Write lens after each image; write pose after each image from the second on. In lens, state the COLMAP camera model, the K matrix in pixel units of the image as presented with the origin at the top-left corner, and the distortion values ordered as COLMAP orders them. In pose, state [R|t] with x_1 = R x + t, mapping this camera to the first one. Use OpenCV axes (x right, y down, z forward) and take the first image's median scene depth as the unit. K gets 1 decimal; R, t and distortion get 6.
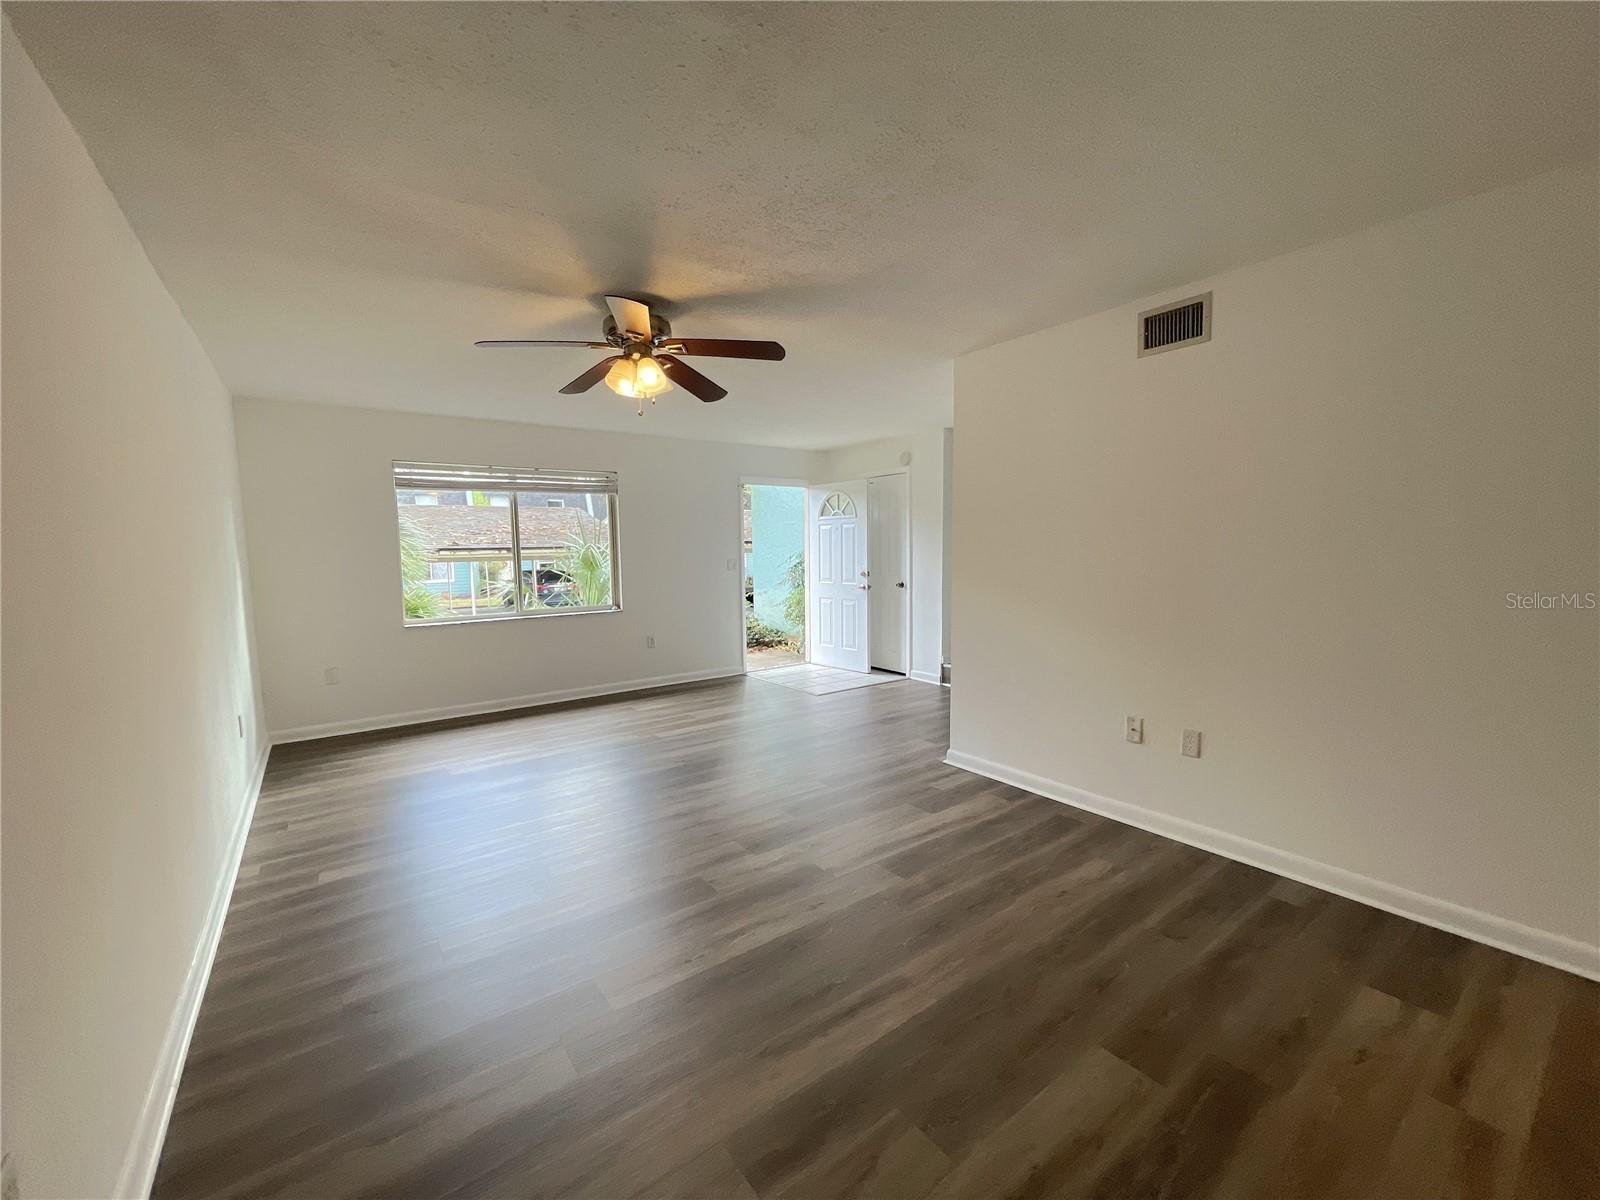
lens RADIAL K [[647.4, 0, 791.3], [0, 647.4, 610.3], [0, 0, 1]] dist [-0.002003, 0.000886]
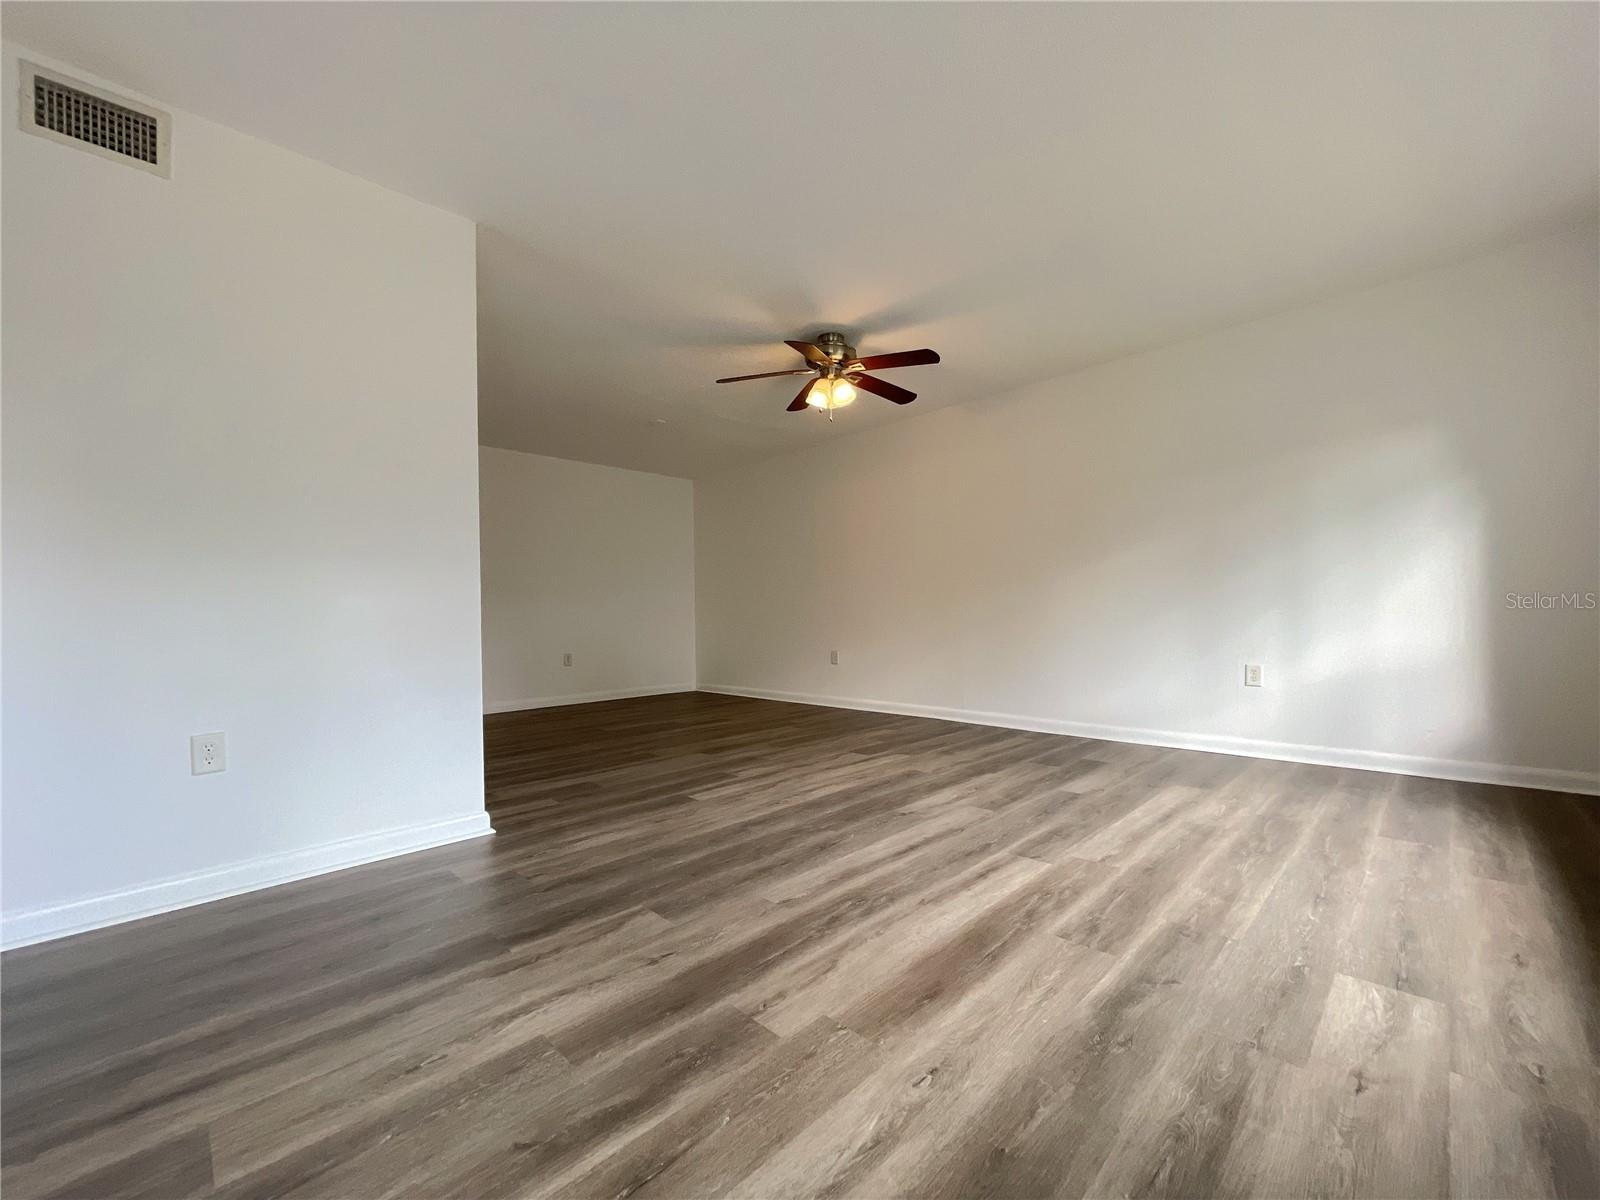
lens RADIAL K [[647.4, 0, 791.3], [0, 647.4, 610.3], [0, 0, 1]] dist [-0.002003, 0.000886]
pose [[-0.989122, 0.034256, -0.143050, 0.026337], [0.021027, 0.995445, 0.092987, -0.029211], [0.145584, 0.088968, -0.985338, 1.401419]]
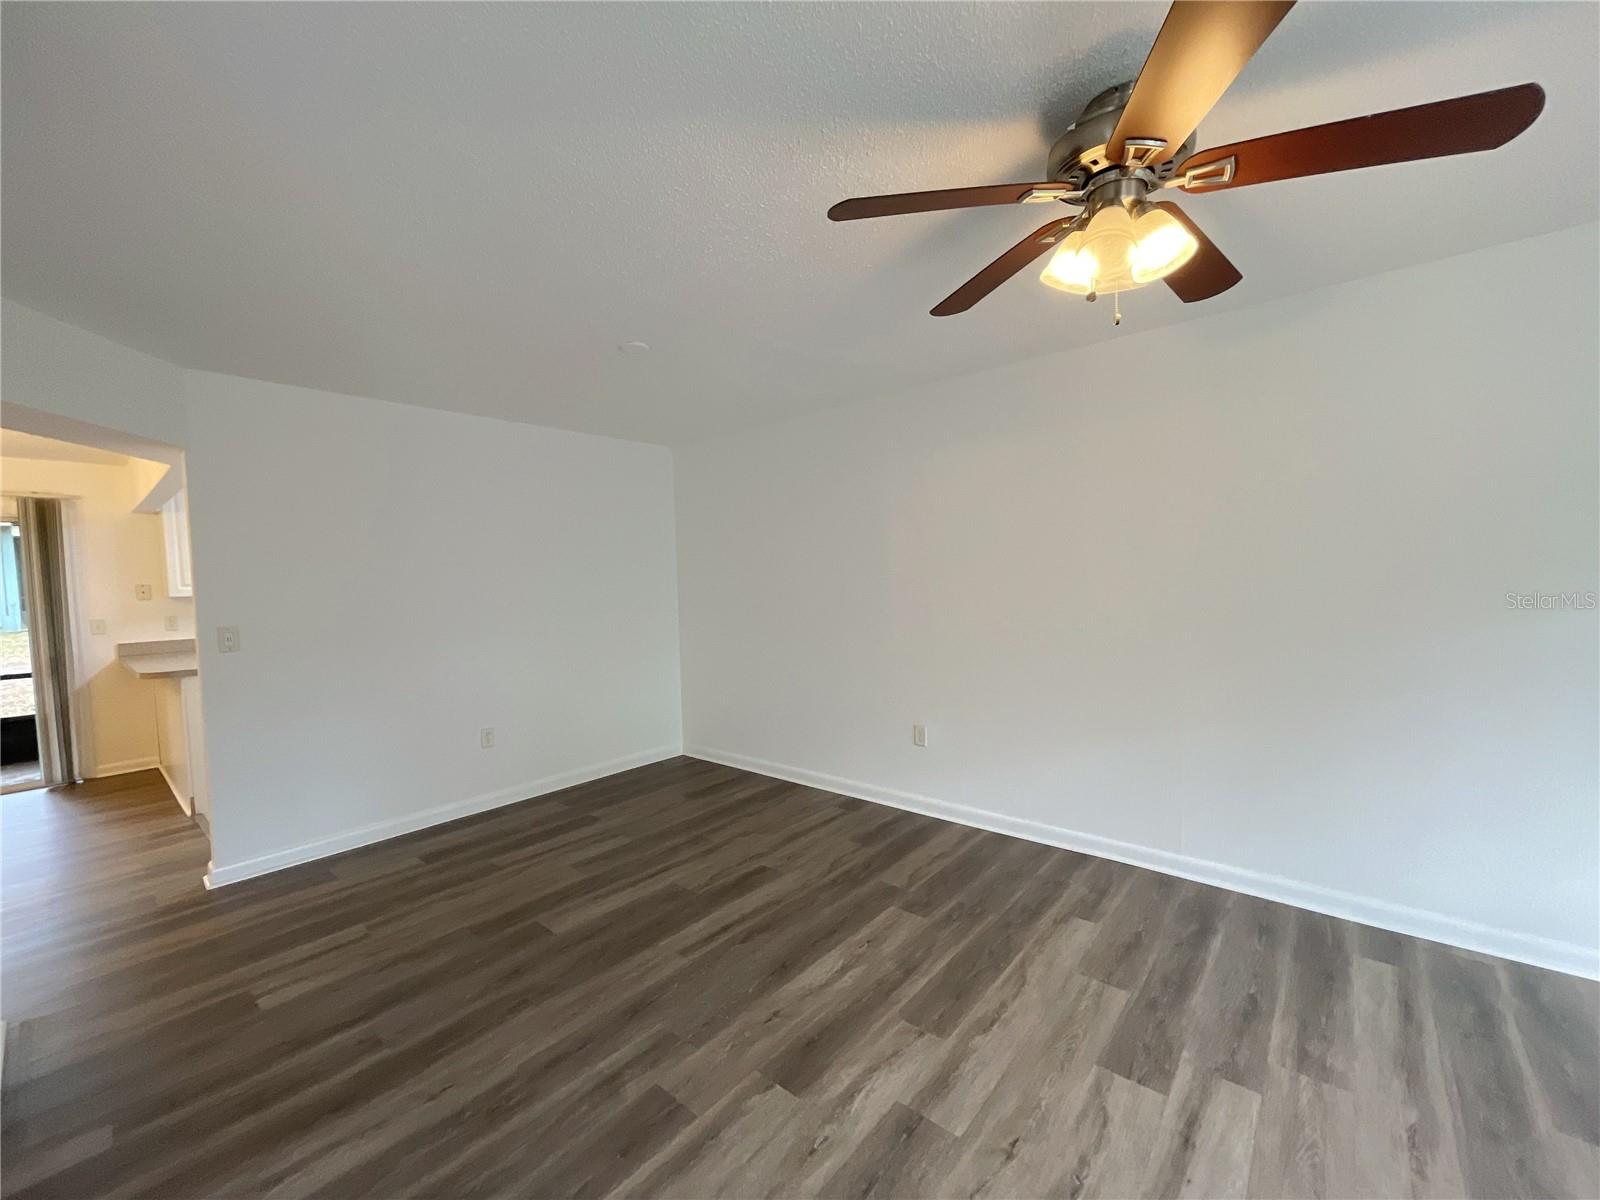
lens RADIAL K [[647.4, 0, 791.3], [0, 647.4, 610.3], [0, 0, 1]] dist [-0.002003, 0.000886]
pose [[-0.973126, 0.059517, -0.222450, 0.088266], [0.025349, 0.987838, 0.153406, -0.099167], [0.228875, 0.143645, -0.962799, 0.899519]]
